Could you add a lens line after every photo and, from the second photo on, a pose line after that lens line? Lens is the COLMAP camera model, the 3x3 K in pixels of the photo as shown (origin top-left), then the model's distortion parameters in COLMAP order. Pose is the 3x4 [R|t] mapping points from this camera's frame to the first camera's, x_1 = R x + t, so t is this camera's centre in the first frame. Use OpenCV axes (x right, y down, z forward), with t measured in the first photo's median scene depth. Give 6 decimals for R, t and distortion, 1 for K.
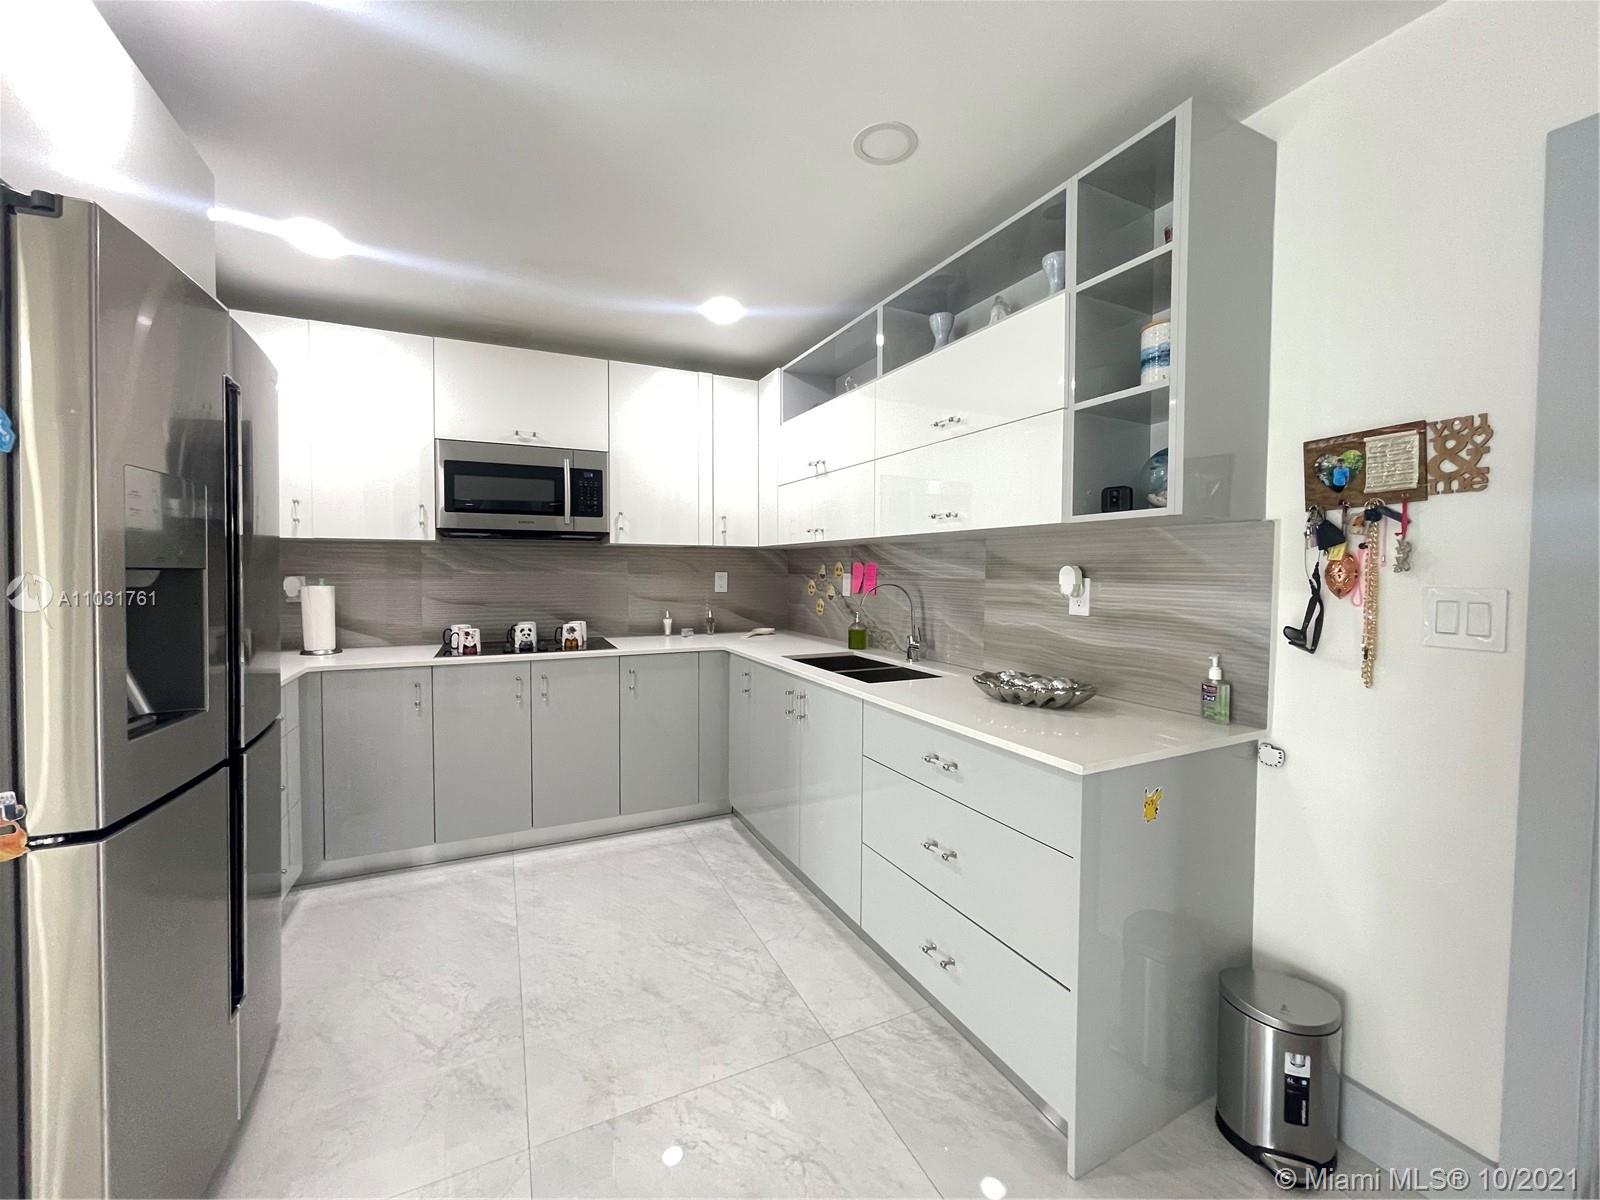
lens RADIAL K [[645.6, 0, 797.5], [0, 645.6, 591.0], [0, 0, 1]] dist [0.000652, 0.000086]
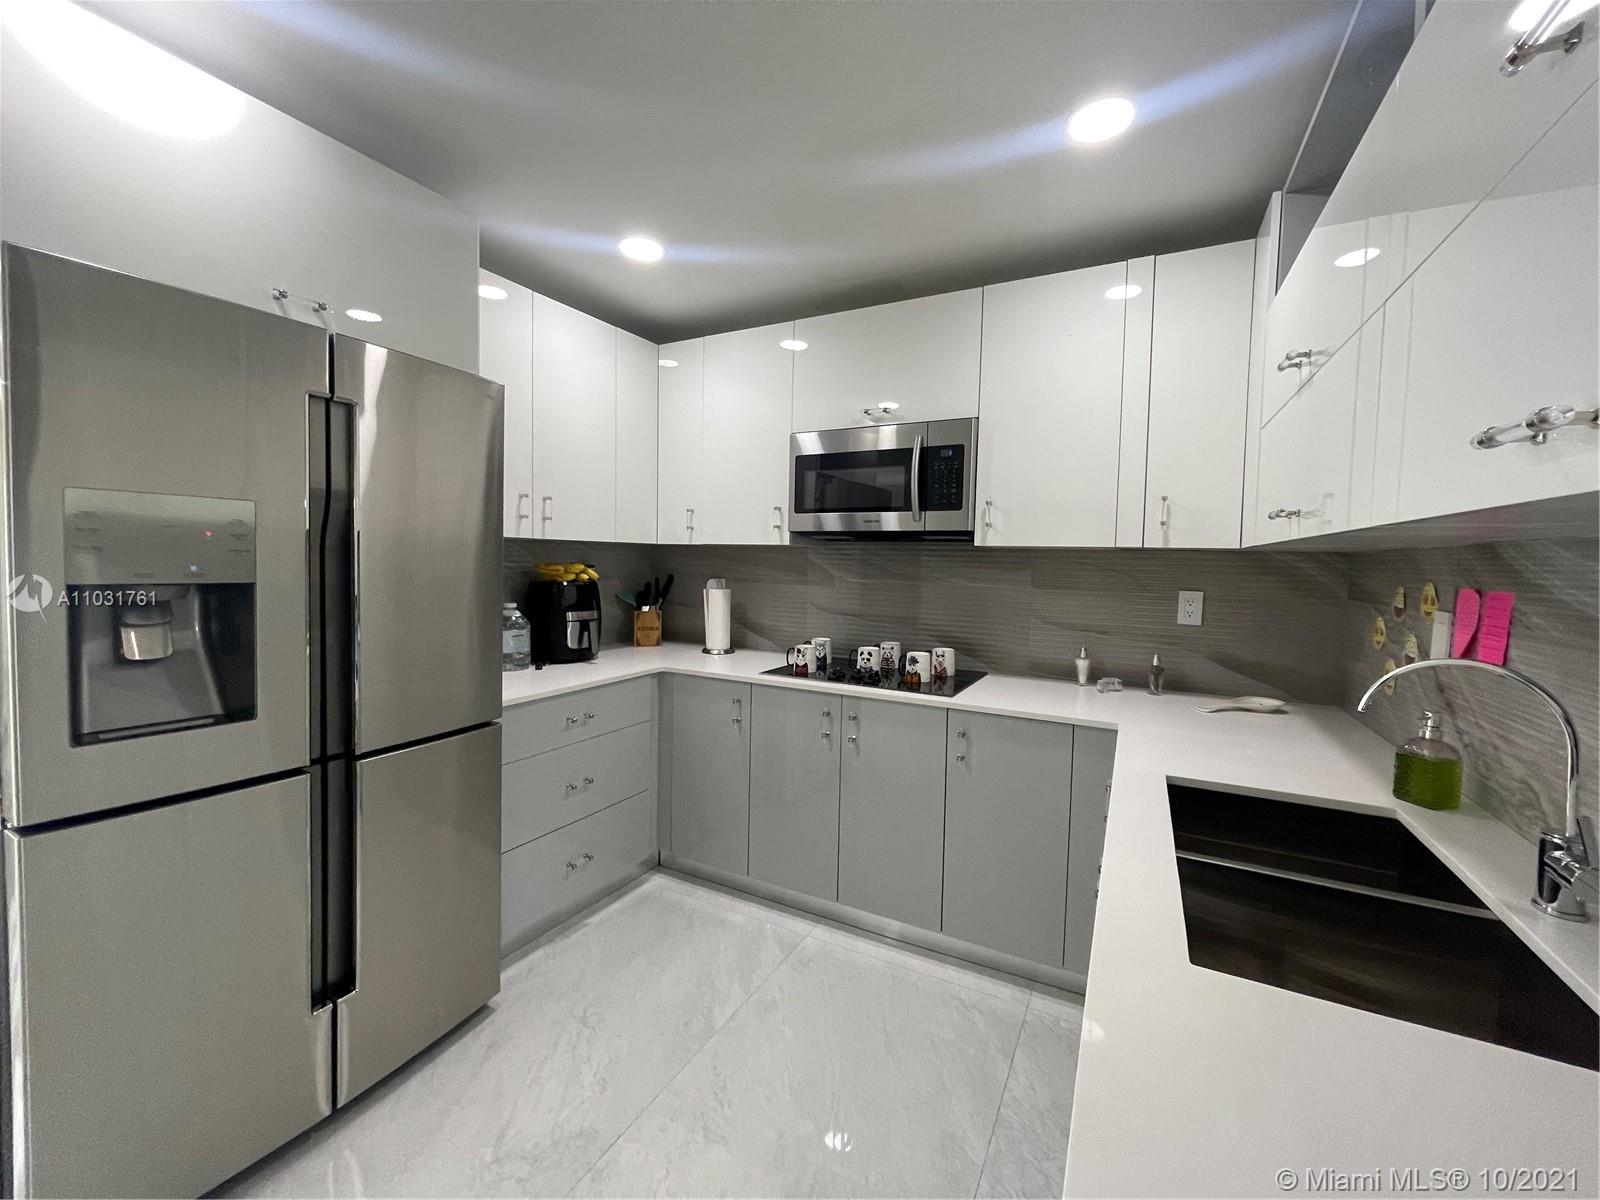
lens RADIAL K [[645.6, 0, 805.1], [0, 645.6, 592.0], [0, 0, 1]] dist [0.000652, 0.000086]
pose [[0.599969, 0.048895, -0.798528, 0.173337], [-0.045332, 0.998605, 0.027086, -0.034658], [0.798738, 0.019948, 0.601348, 0.433624]]
